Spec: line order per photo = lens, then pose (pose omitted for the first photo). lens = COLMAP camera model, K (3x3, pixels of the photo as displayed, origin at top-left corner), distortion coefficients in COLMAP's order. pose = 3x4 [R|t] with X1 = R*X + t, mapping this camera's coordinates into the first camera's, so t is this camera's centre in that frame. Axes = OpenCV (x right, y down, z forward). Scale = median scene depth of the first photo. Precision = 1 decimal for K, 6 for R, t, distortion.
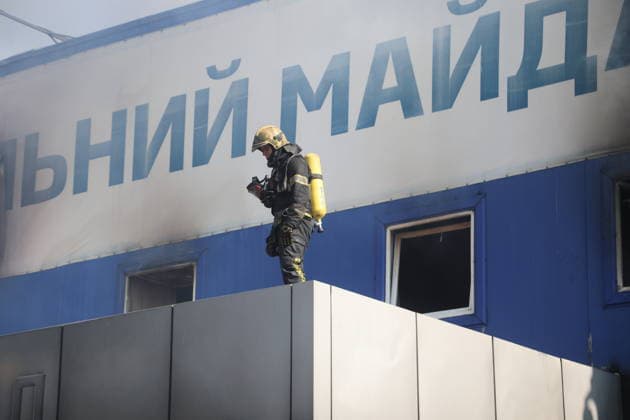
lens RADIAL K [[1774.3, 0, 315.0], [0, 1774.3, 210.0], [0, 0, 1]] dist [0.700219, -0.216789]
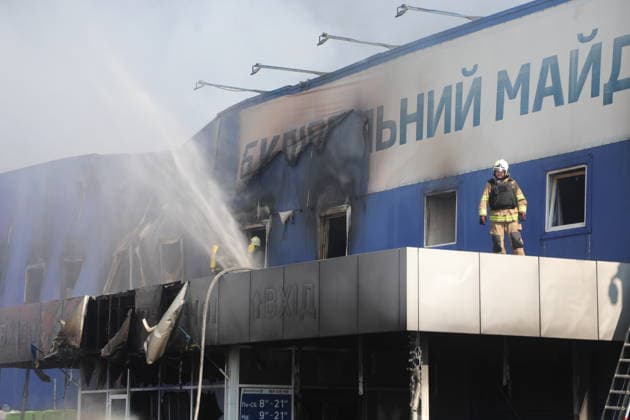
lens RADIAL K [[1774.3, 0, 315.0], [0, 1774.3, 210.0], [0, 0, 1]] dist [0.700219, -0.216789]
pose [[0.928292, -0.039209, -0.369780, 0.448615], [0.092871, 0.987358, 0.128449, -0.187818], [0.360069, -0.153580, 0.920198, -0.632156]]
